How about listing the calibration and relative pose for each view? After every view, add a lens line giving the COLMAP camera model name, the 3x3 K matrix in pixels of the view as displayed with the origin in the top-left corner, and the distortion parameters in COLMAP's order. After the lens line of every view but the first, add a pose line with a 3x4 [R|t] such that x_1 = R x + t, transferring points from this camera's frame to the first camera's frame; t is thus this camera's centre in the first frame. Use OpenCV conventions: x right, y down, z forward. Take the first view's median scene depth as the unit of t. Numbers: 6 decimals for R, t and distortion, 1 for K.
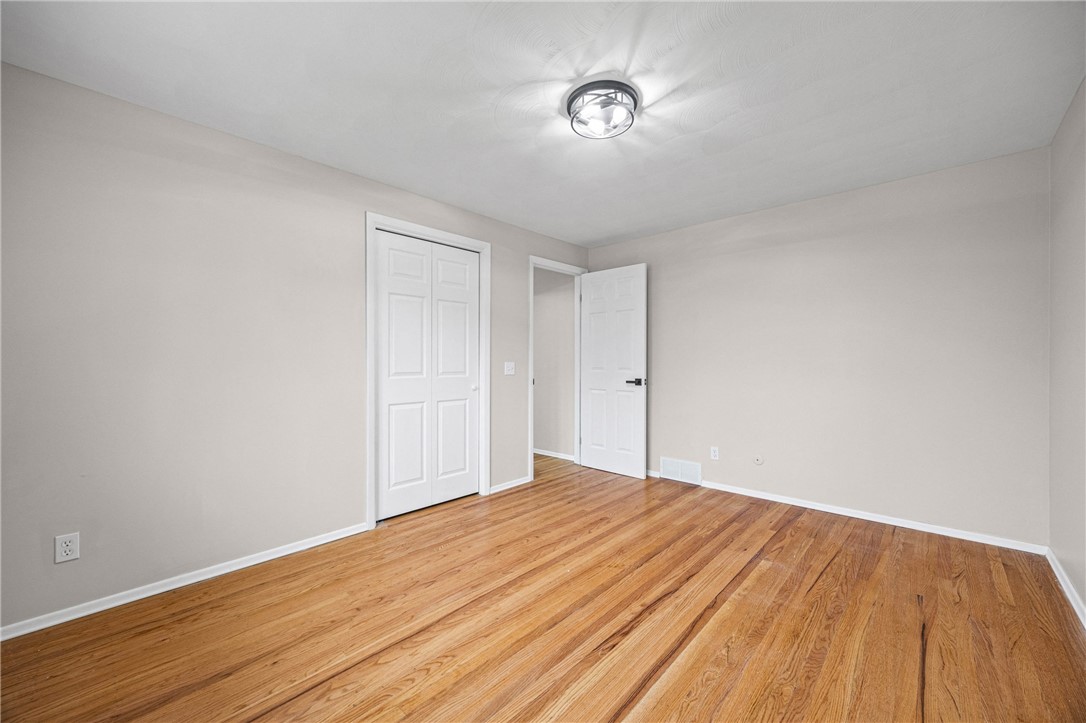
lens RADIAL K [[424.4, 0, 543.9], [0, 424.4, 359.3], [0, 0, 1]] dist [-0.000778, -0.000008]
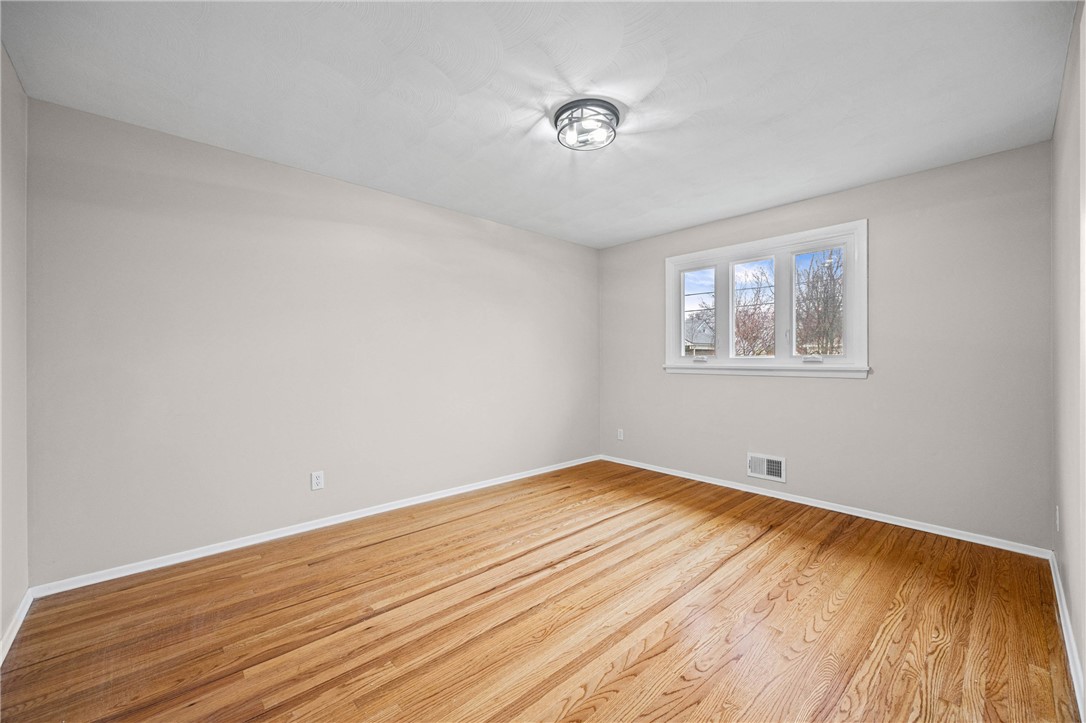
lens RADIAL K [[424.4, 0, 543.9], [0, 424.4, 359.3], [0, 0, 1]] dist [-0.000778, -0.000008]
pose [[-0.996648, 0.002909, 0.081753, 0.164948], [0.002674, 0.999992, -0.002986, 0.009916], [-0.081761, -0.002757, -0.996648, 2.171806]]
